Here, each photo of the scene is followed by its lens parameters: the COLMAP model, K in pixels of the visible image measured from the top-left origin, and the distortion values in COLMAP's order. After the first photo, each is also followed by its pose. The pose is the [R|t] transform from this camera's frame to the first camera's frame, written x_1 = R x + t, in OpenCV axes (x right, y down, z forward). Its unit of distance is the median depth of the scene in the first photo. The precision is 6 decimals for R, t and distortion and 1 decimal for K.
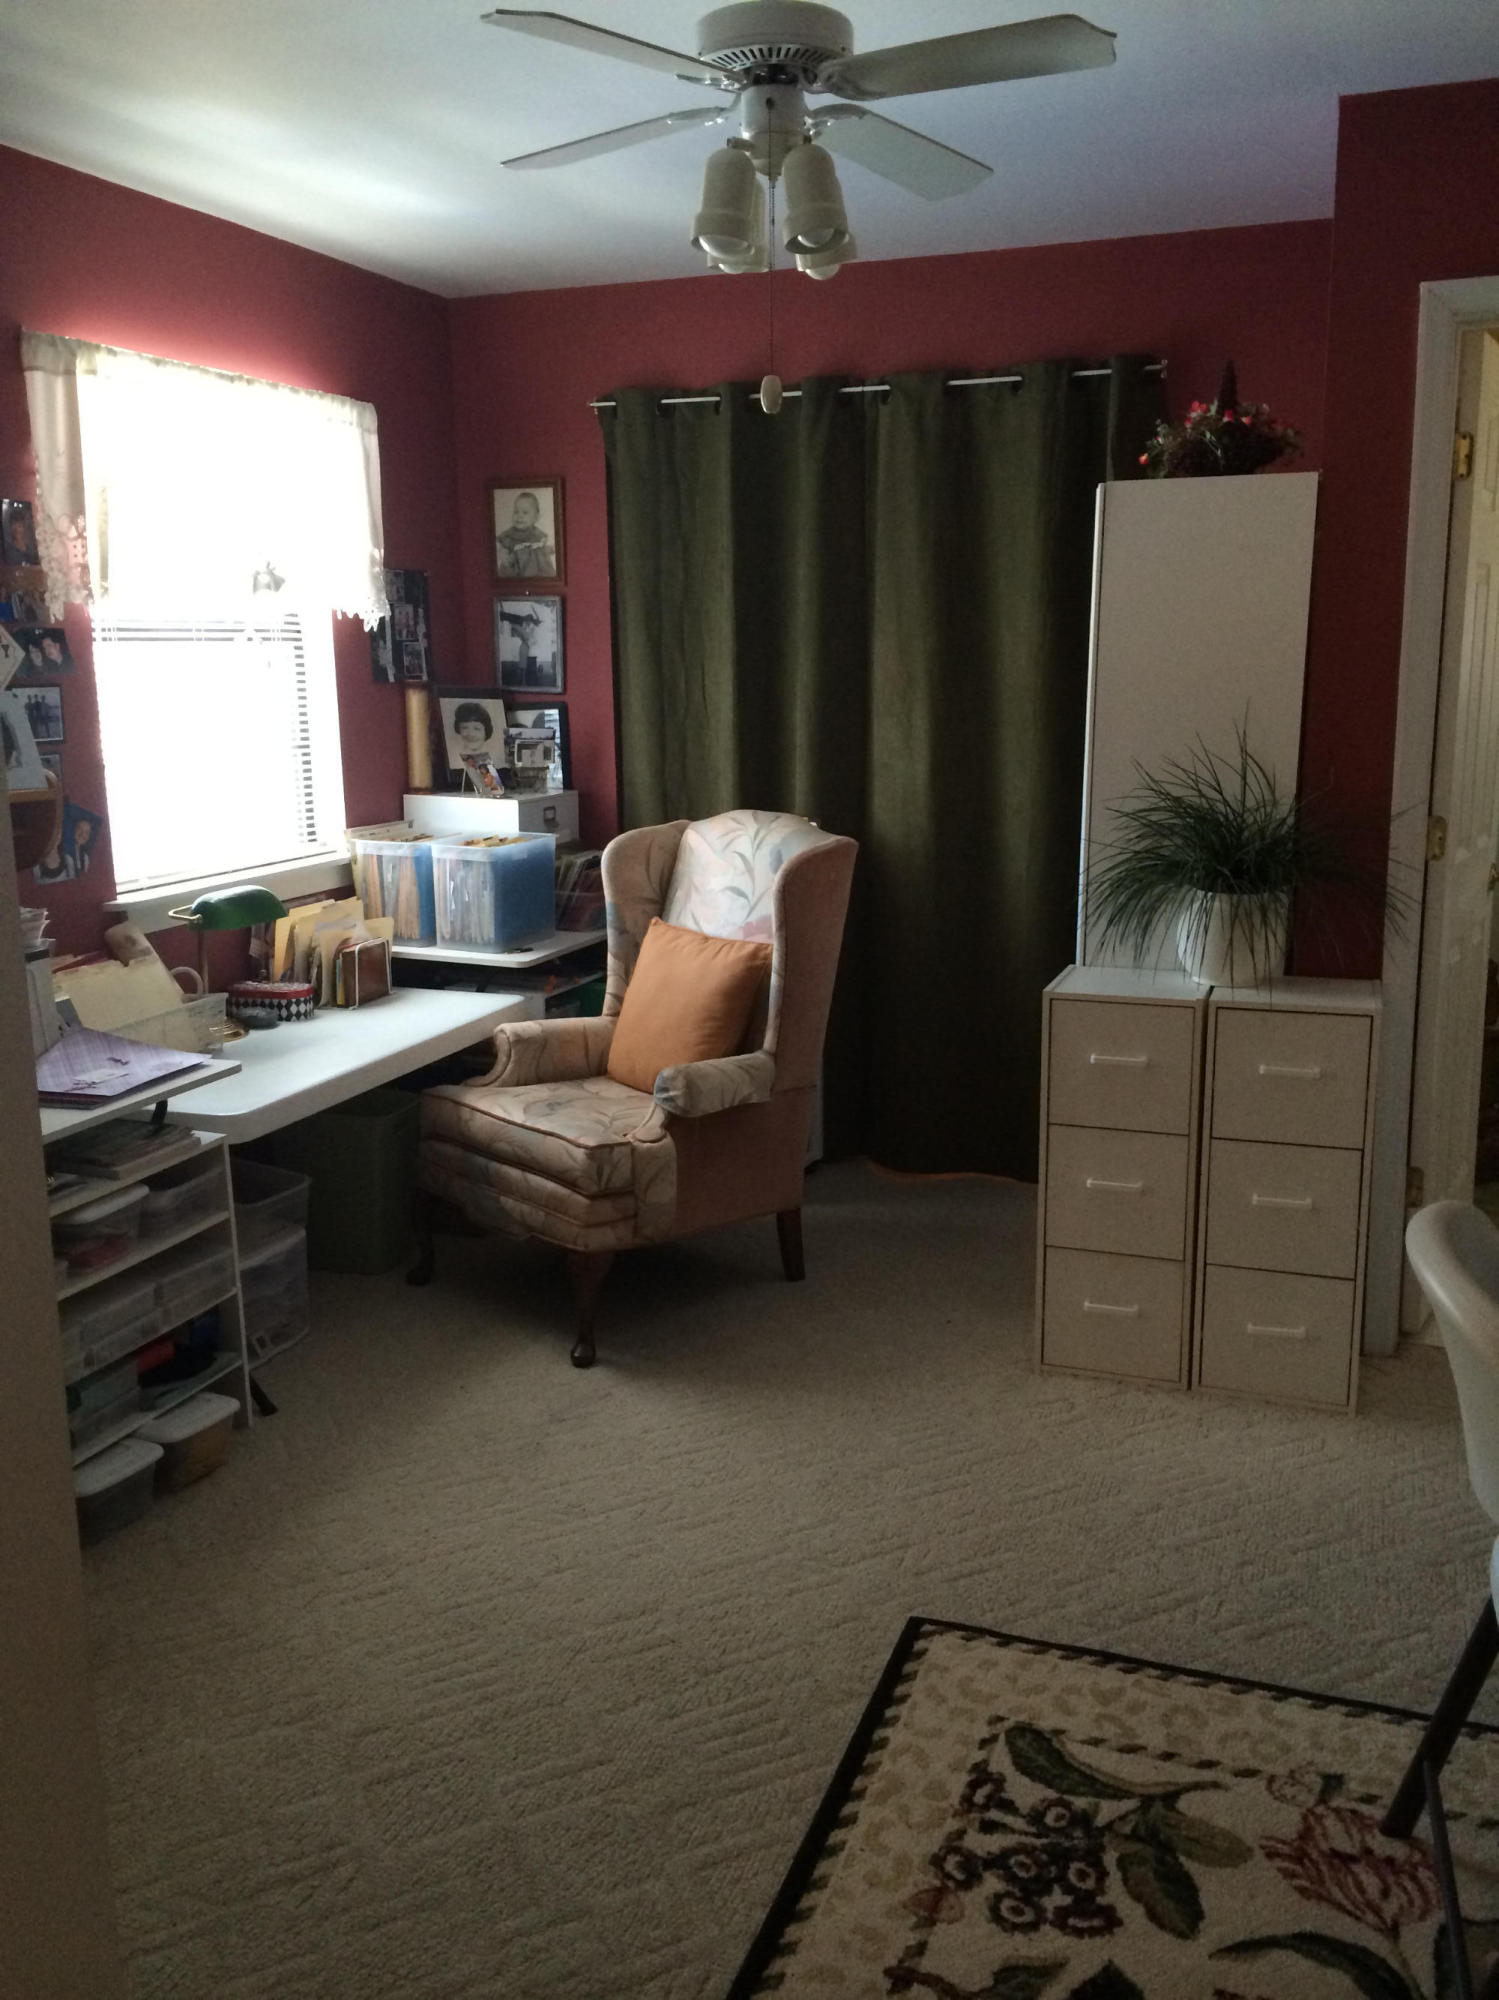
lens RADIAL K [[1720.5, 0, 749.1], [0, 1720.5, 1002.9], [0, 0, 1]] dist [0.009888, 0.002785]
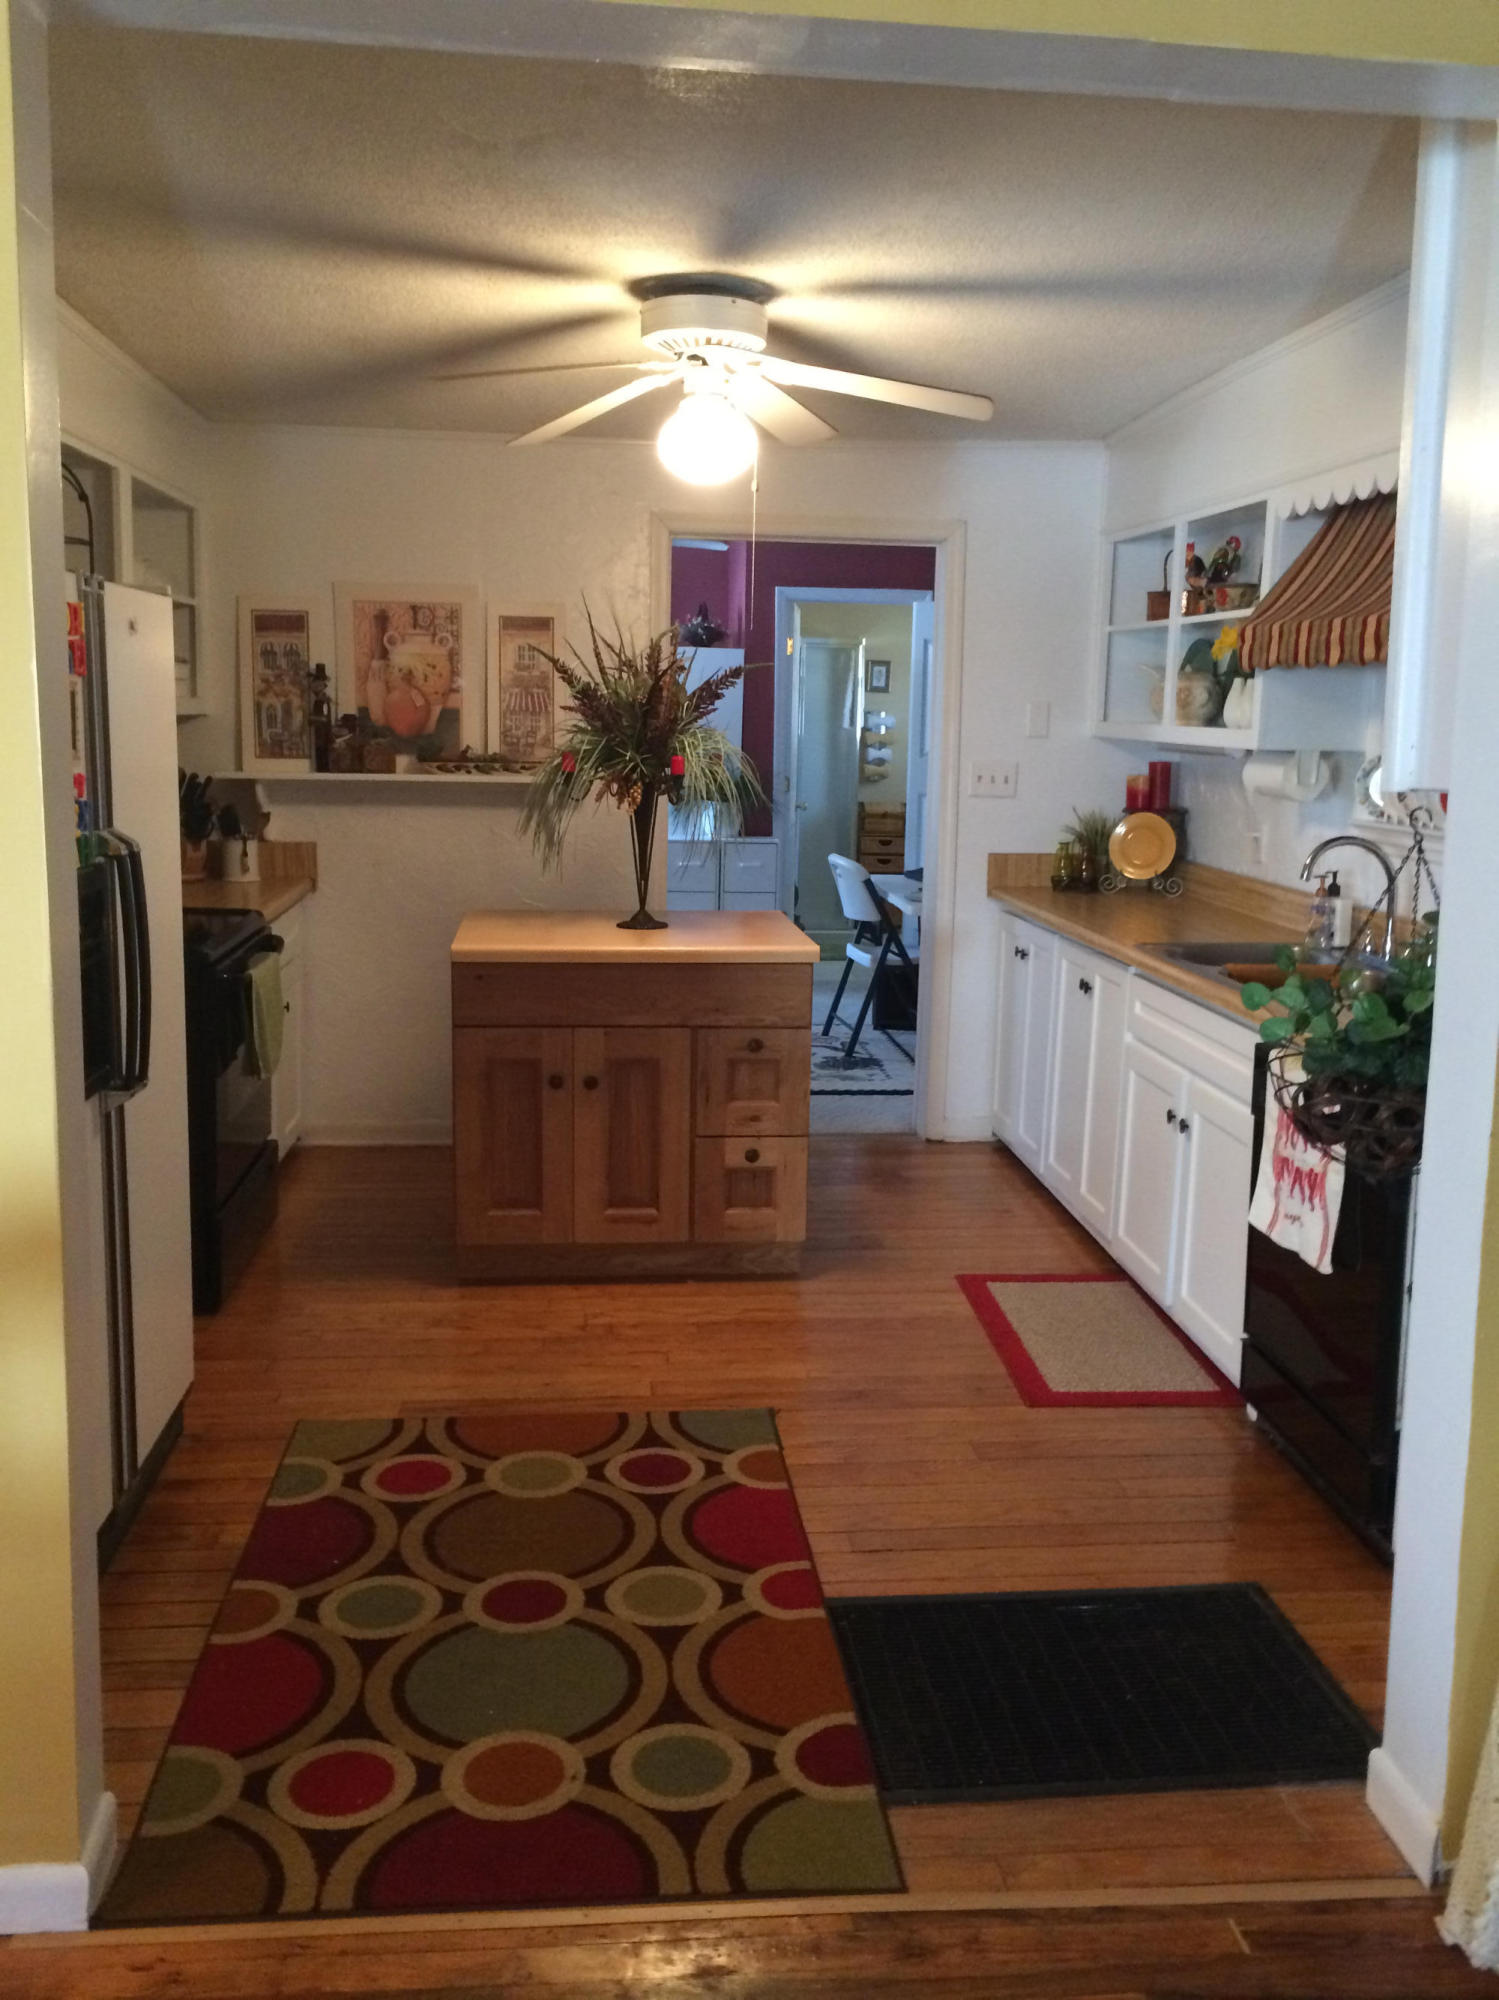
lens RADIAL K [[1720.5, 0, 747.3], [0, 1720.5, 995.8], [0, 0, 1]] dist [0.009888, 0.002785]
pose [[0.888707, -0.053939, 0.455292, -0.918623], [0.071589, 0.997200, -0.021598, 0.296961], [-0.452852, 0.051788, 0.890080, -1.378745]]
